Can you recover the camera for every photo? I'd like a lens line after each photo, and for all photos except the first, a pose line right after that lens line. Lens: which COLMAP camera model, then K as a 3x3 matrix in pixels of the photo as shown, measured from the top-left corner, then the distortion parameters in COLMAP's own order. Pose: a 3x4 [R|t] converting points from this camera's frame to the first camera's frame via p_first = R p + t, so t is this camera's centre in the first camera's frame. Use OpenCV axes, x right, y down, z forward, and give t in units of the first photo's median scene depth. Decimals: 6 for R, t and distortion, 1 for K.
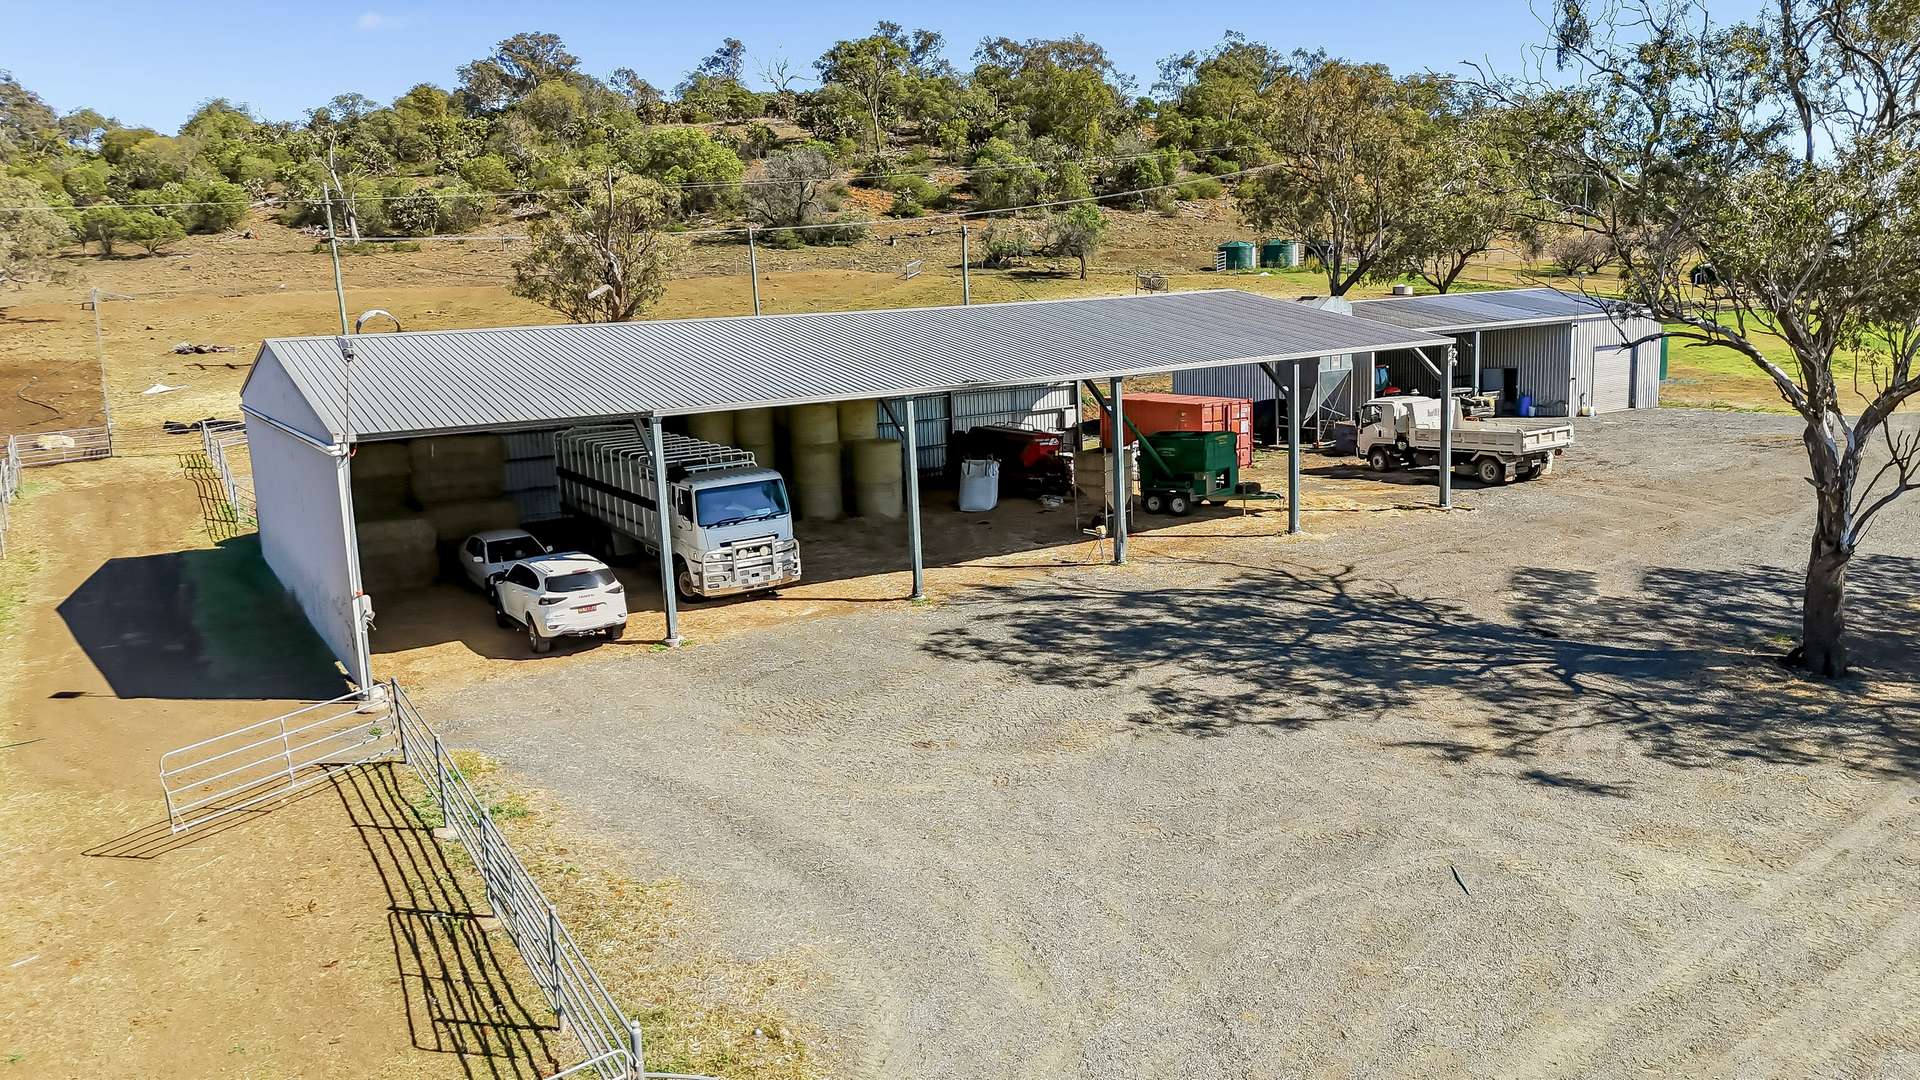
lens RADIAL K [[1357.4, 0, 960.0], [0, 1357.4, 540.0], [0, 0, 1]] dist [0.095070, -0.183165]
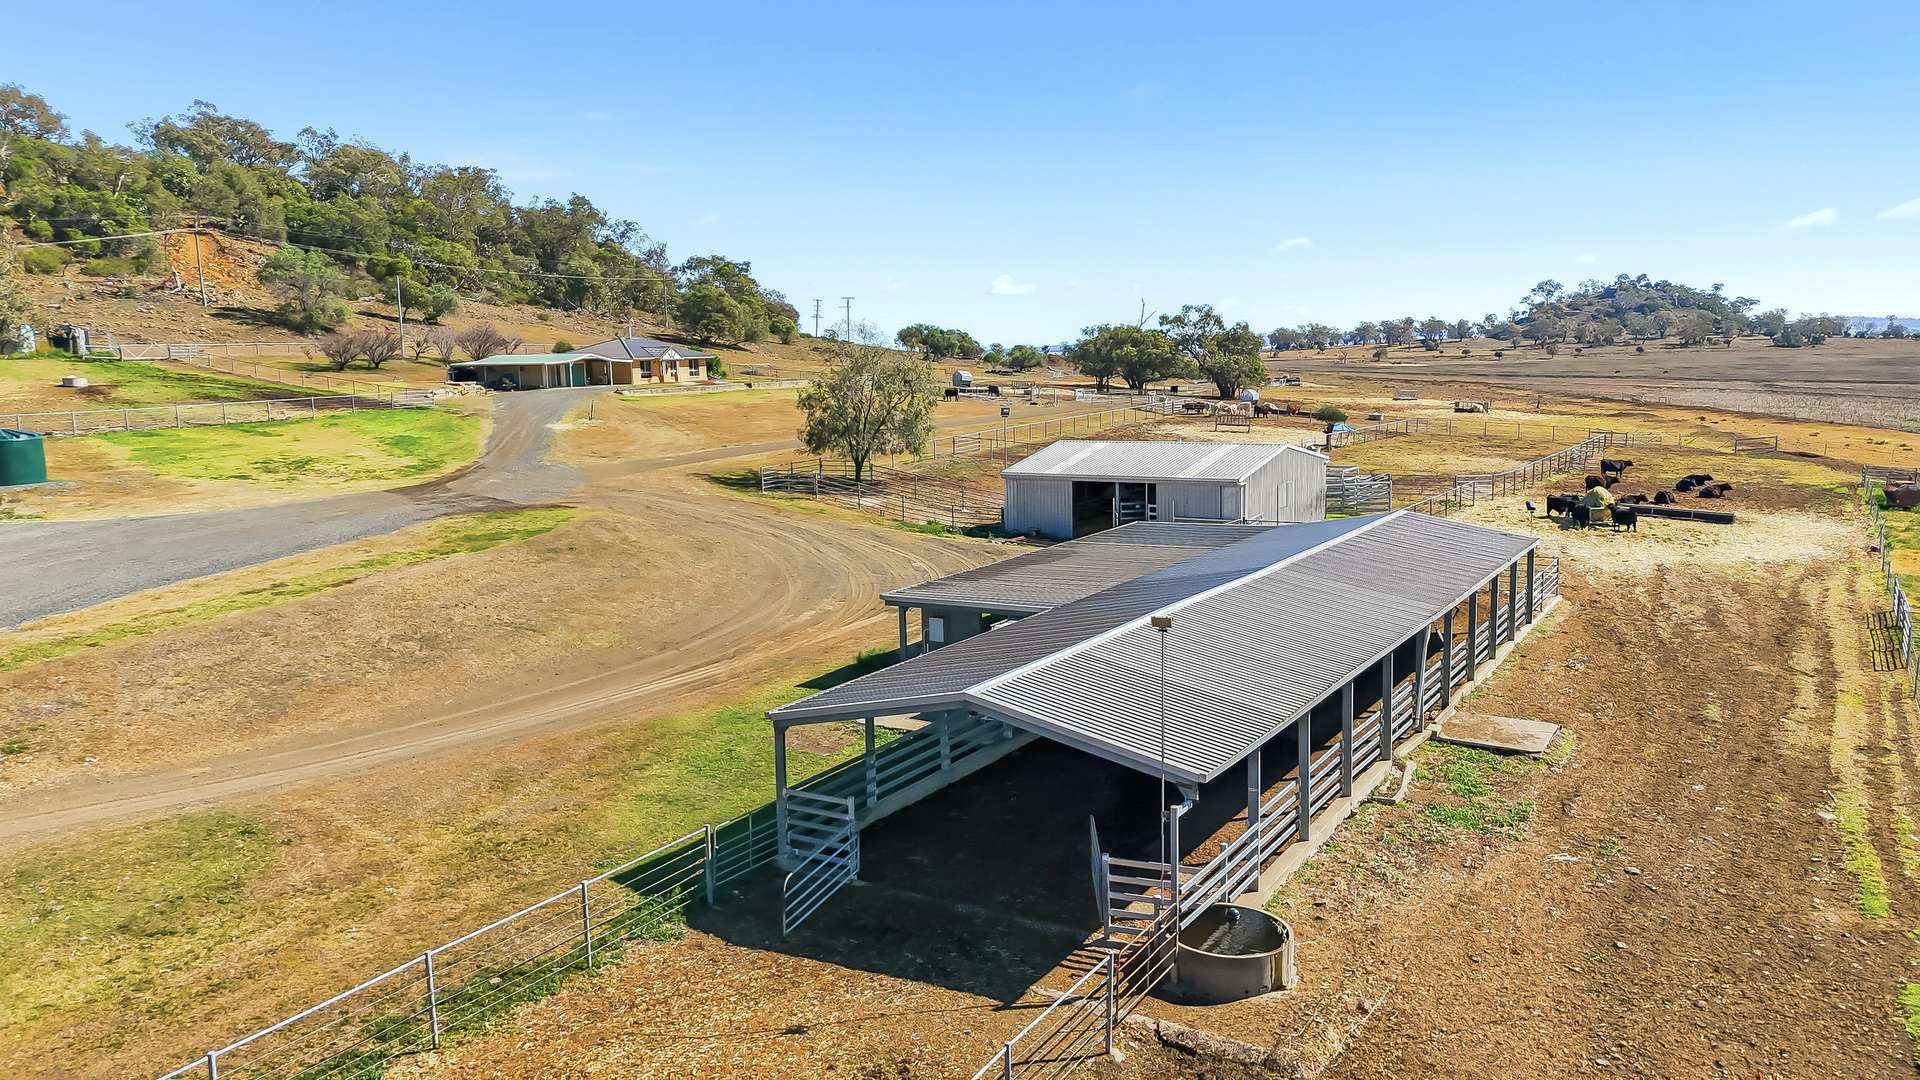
lens RADIAL K [[1373.5, 0, 960.0], [0, 1373.5, 540.0], [0, 0, 1]] dist [0.055432, -0.063417]
pose [[0.875760, -0.040038, 0.481083, 0.340392], [0.068357, 0.996798, -0.041477, 0.004948], [-0.477882, 0.069209, 0.875693, -0.099340]]
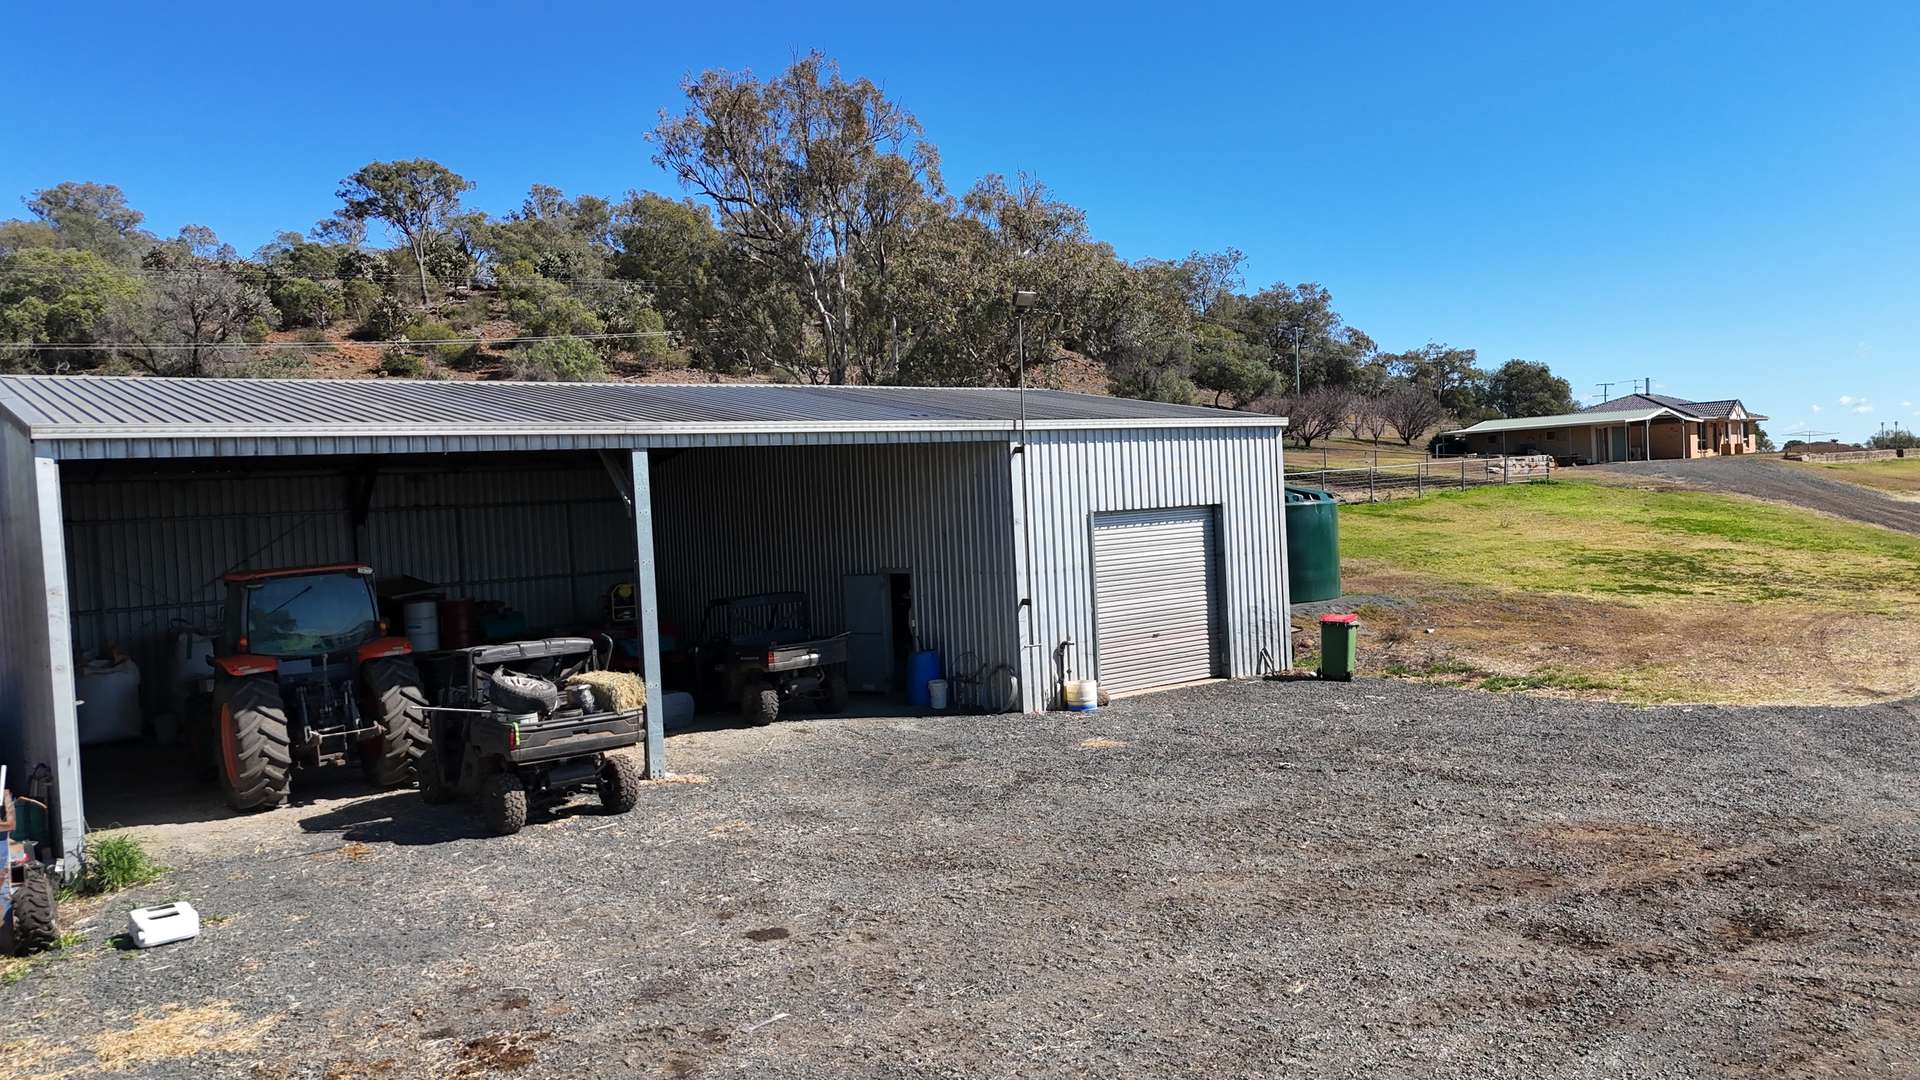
lens RADIAL K [[1371.1, 0, 960.0], [0, 1371.1, 540.0], [0, 0, 1]] dist [-0.002002, -0.003833]
pose [[0.991957, -0.005171, 0.126473, 0.190922], [0.024944, 0.987558, -0.155267, -0.039365], [-0.124097, 0.157173, 0.979743, 0.327391]]
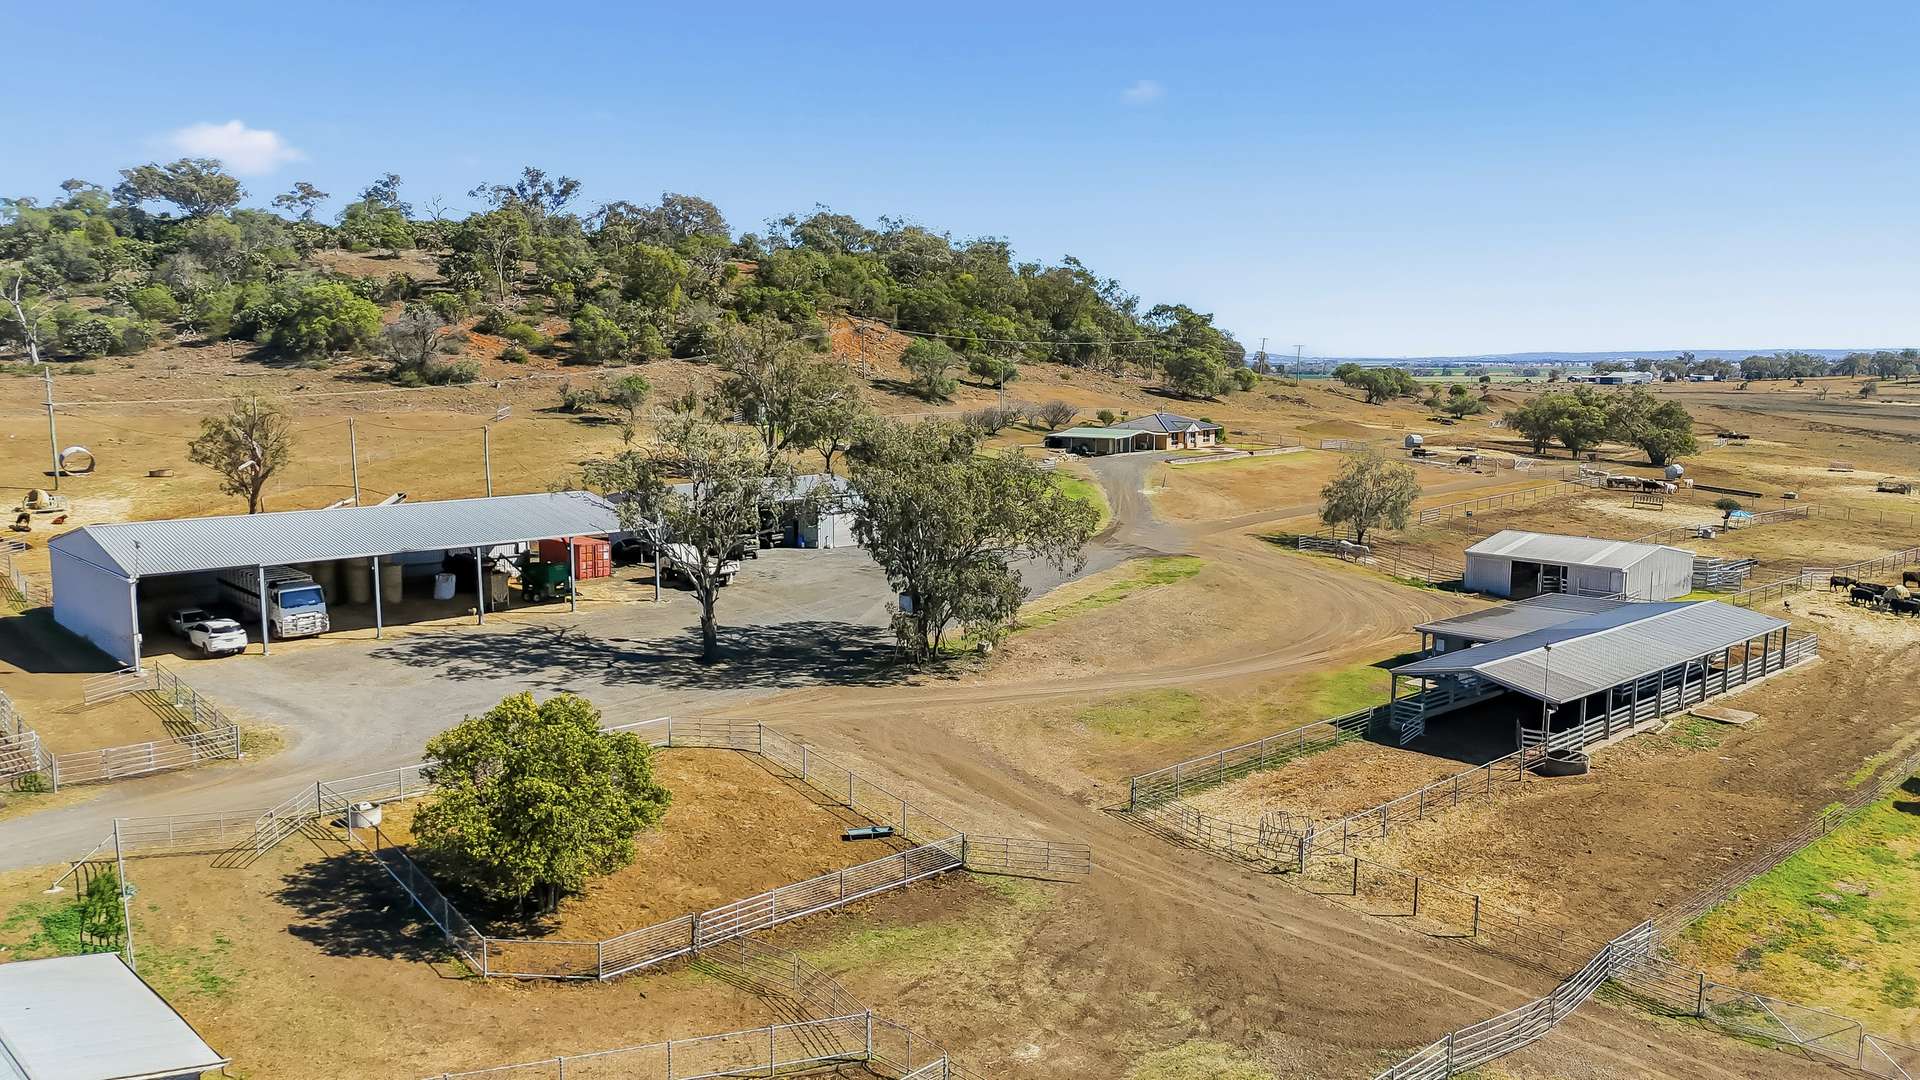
lens RADIAL K [[1373.5, 0, 960.0], [0, 1373.5, 540.0], [0, 0, 1]] dist [0.055432, -0.063417]
pose [[0.977269, 0.017257, 0.211299, 0.117985], [-0.006114, 0.998561, -0.053279, -0.001609], [-0.211914, 0.050776, 0.975968, -0.423746]]
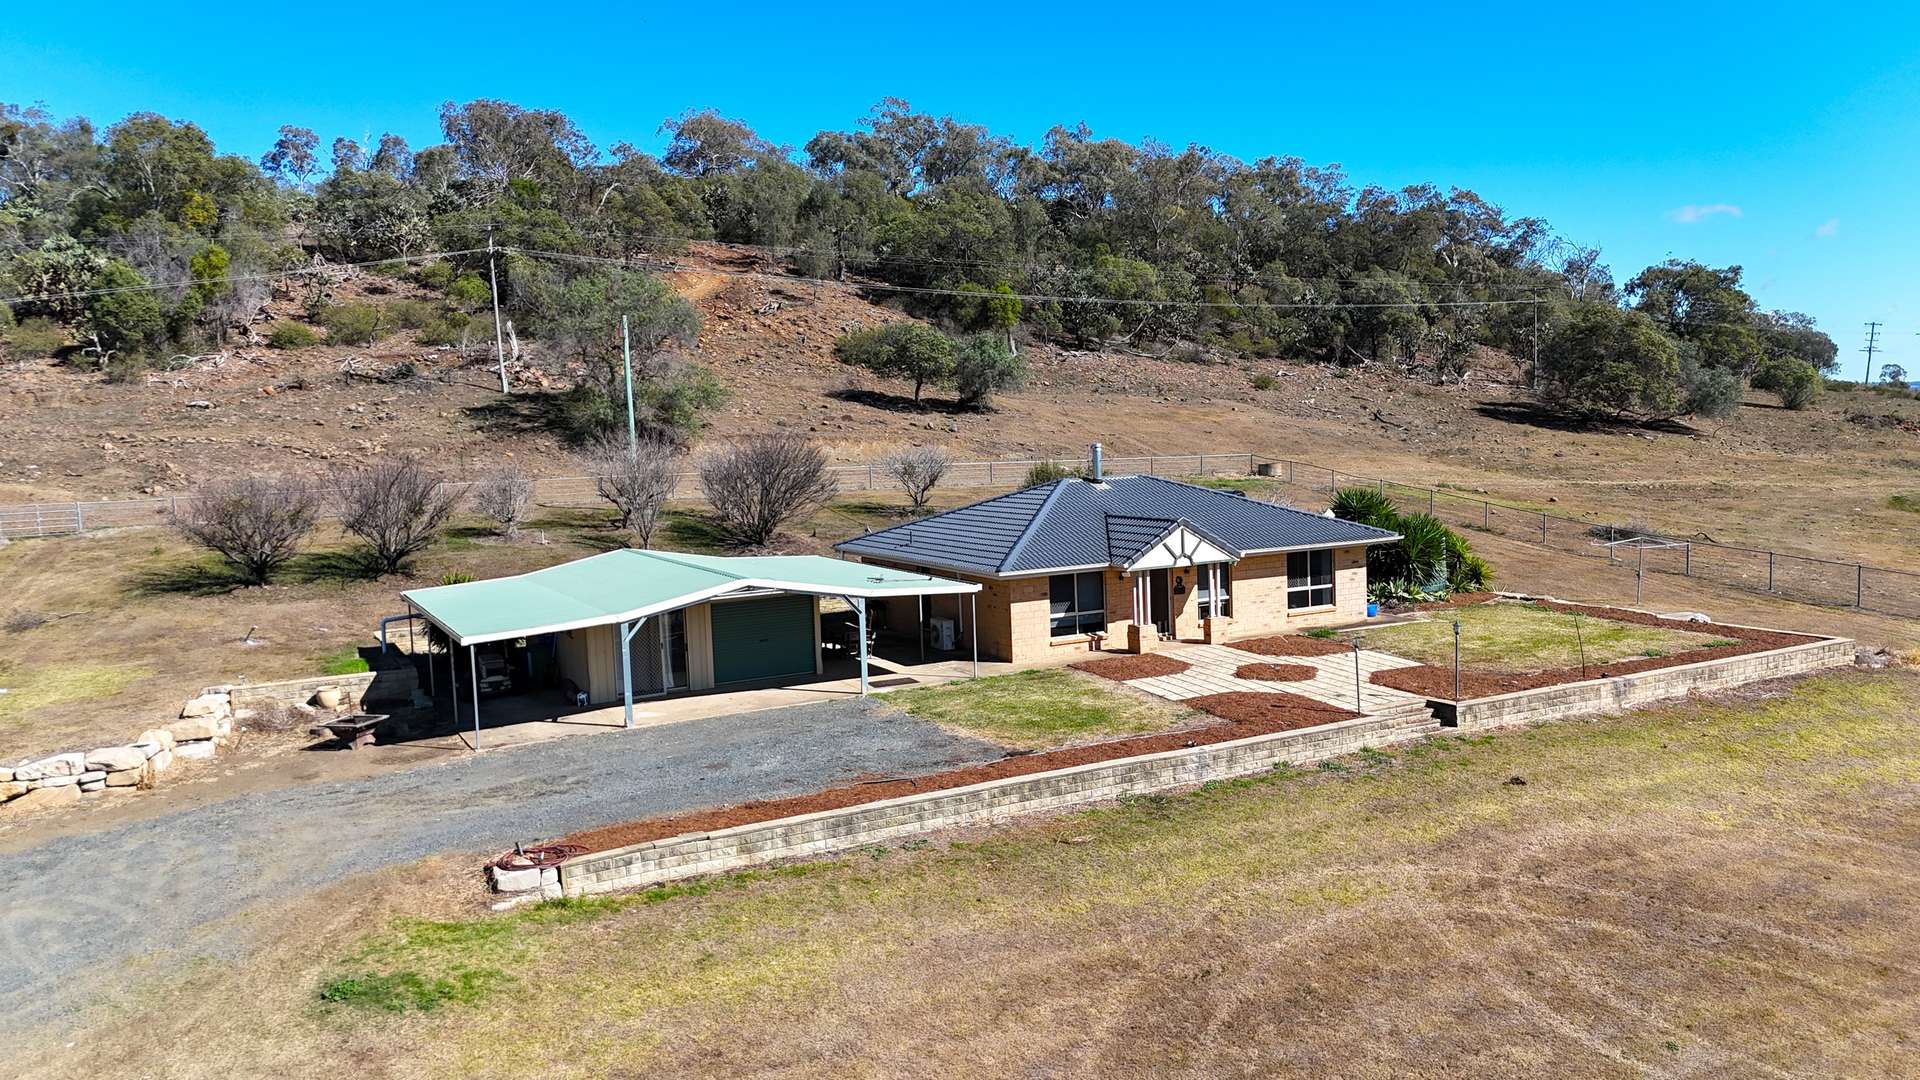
lens RADIAL K [[1371.1, 0, 960.0], [0, 1371.1, 540.0], [0, 0, 1]] dist [-0.002002, -0.003833]
pose [[0.982839, 0.023710, -0.182937, 0.675230], [-0.039287, 0.995857, -0.082002, -0.176228], [0.180235, 0.087782, 0.979699, 0.650980]]
